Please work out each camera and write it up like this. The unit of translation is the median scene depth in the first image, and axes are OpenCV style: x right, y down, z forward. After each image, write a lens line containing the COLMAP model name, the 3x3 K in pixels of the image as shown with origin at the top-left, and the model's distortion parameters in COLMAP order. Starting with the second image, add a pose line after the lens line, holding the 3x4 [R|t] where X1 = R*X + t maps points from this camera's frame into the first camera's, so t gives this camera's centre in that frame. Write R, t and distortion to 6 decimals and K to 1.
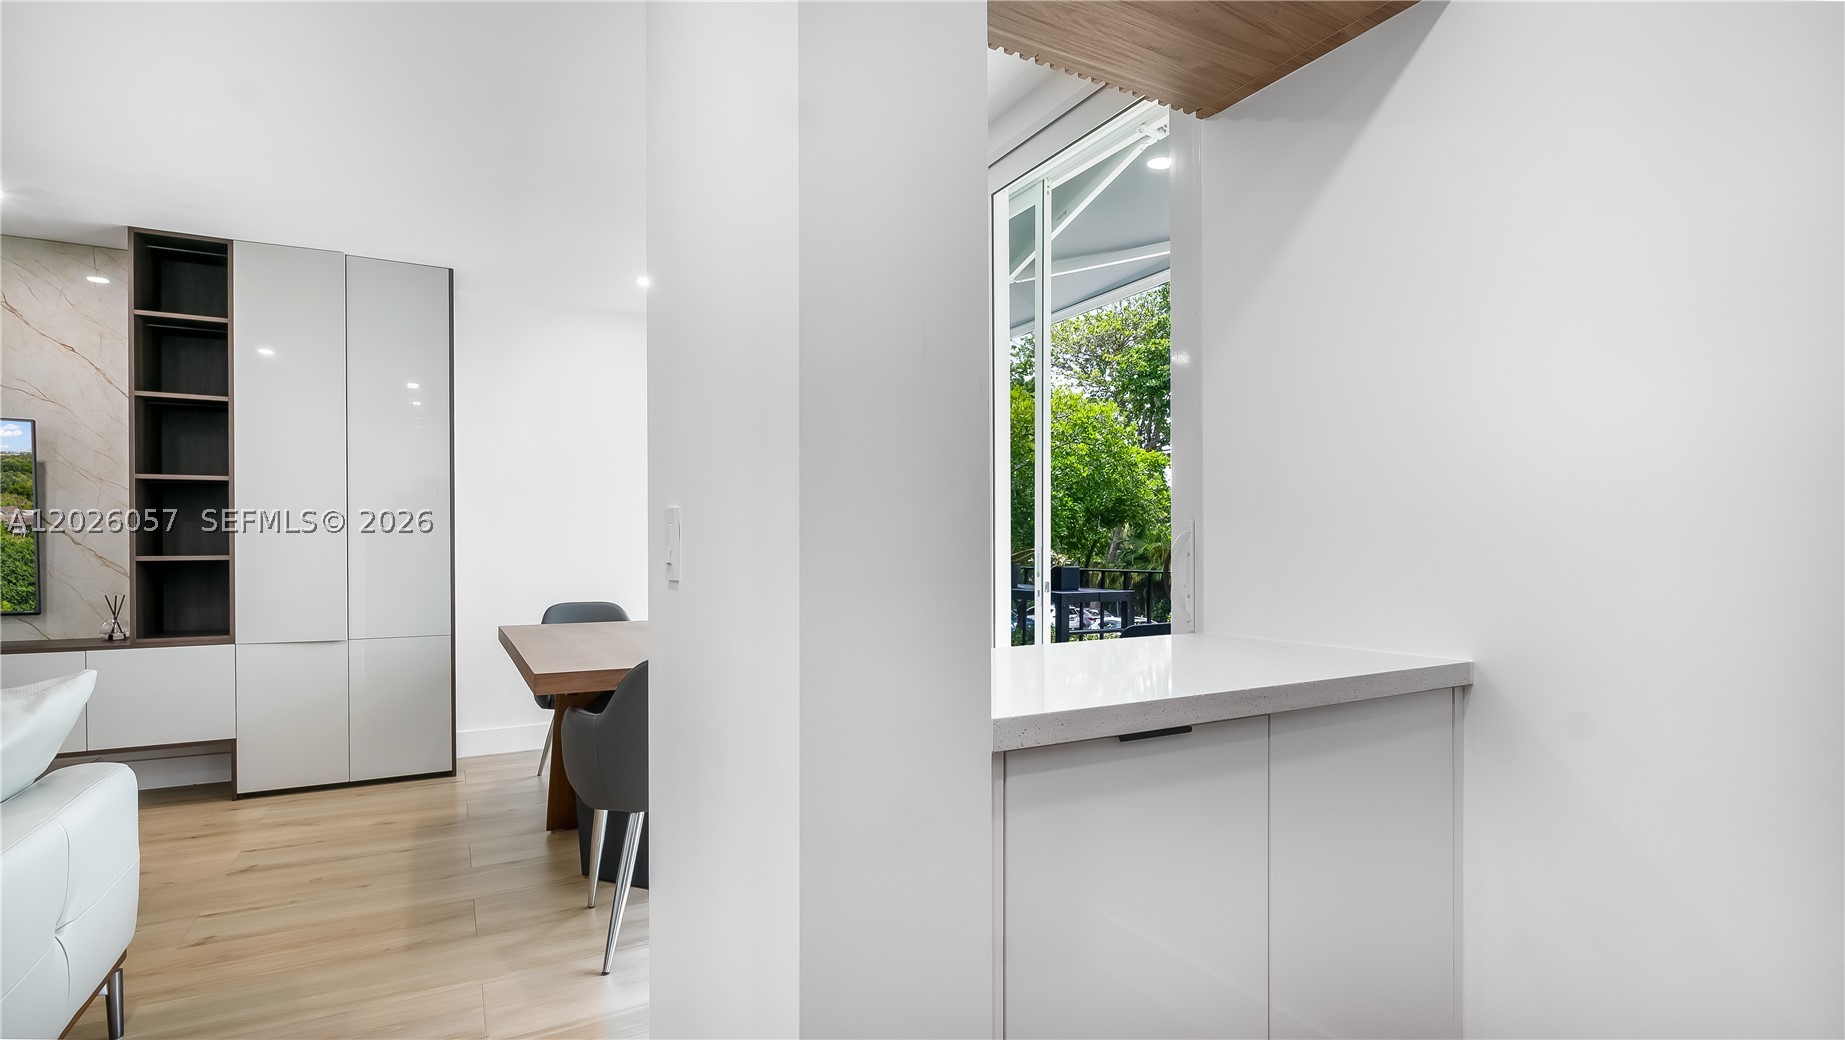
lens RADIAL K [[861.2, 0, 922.0], [0, 861.2, 558.0], [0, 0, 1]] dist [-0.008166, 0.001376]
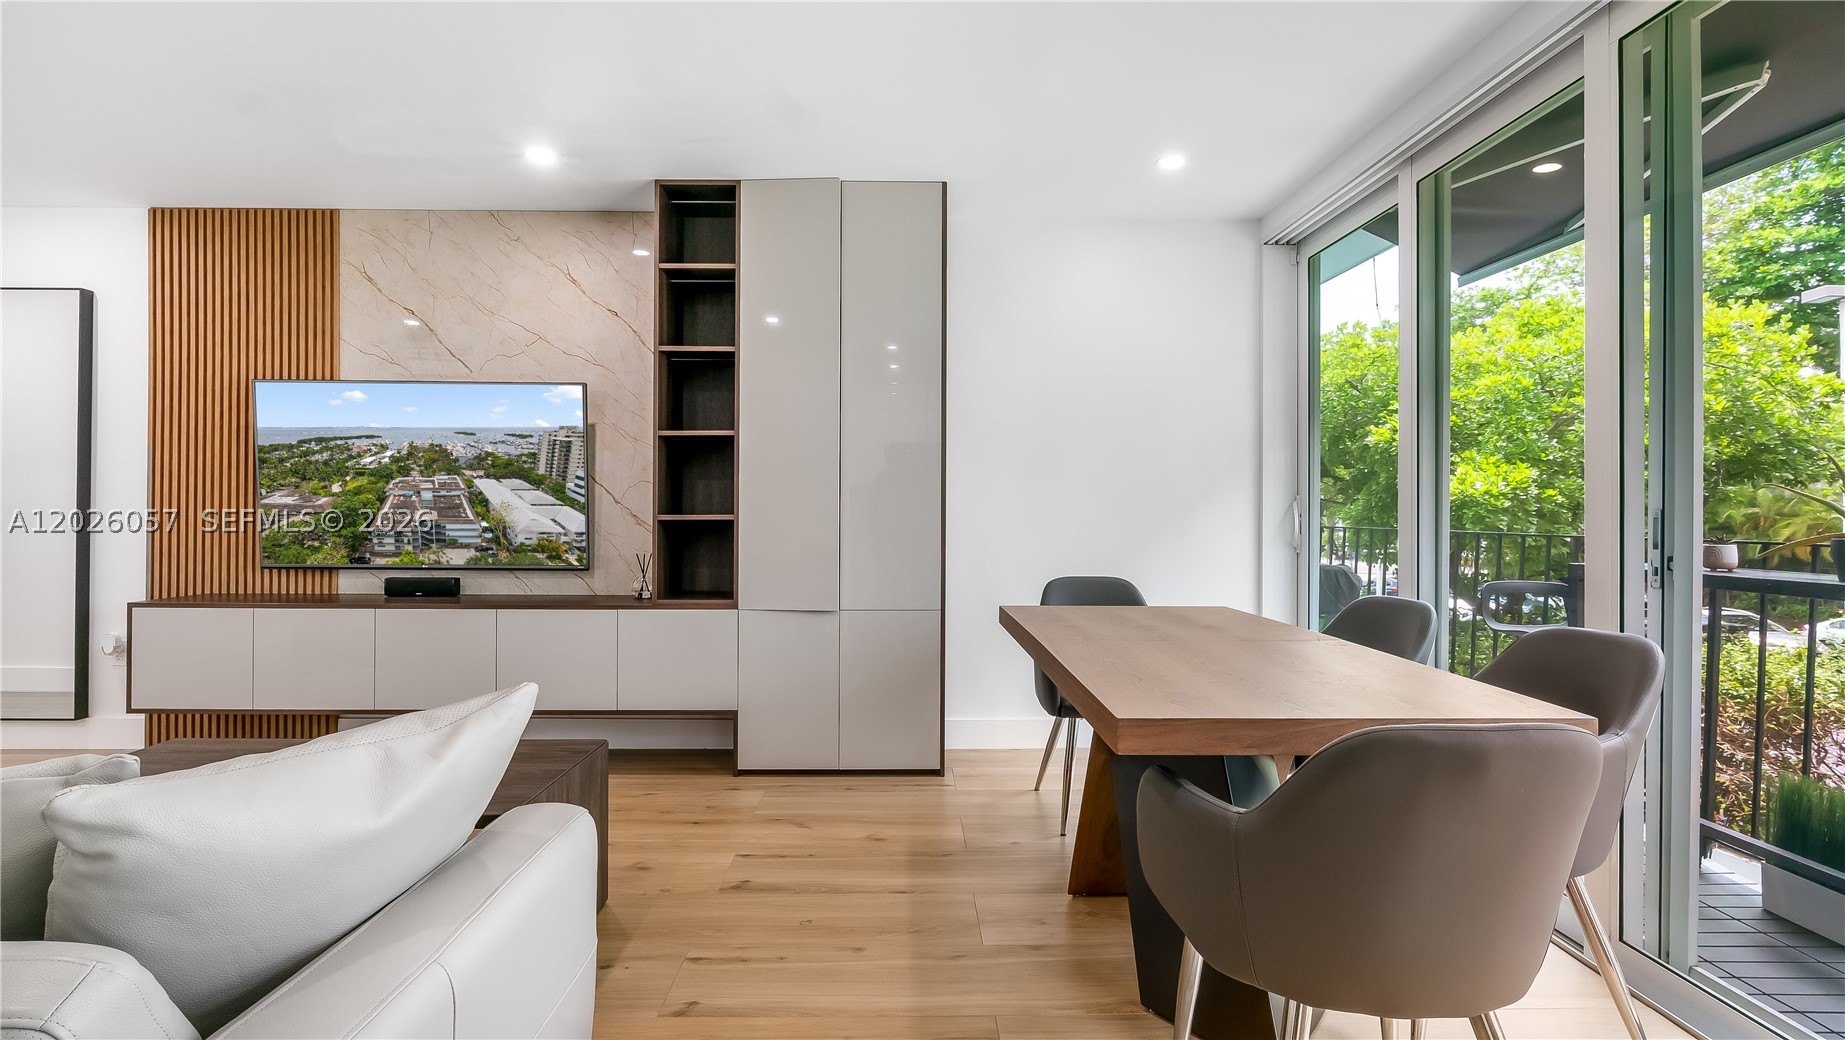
lens RADIAL K [[861.2, 0, 920.7], [0, 861.2, 516.5], [0, 0, 1]] dist [-0.008166, 0.001376]
pose [[0.884048, 0.006934, -0.467345, -0.187204], [-0.009876, 0.999944, -0.003847, 0.000475], [0.467292, 0.008017, 0.884067, 0.263103]]
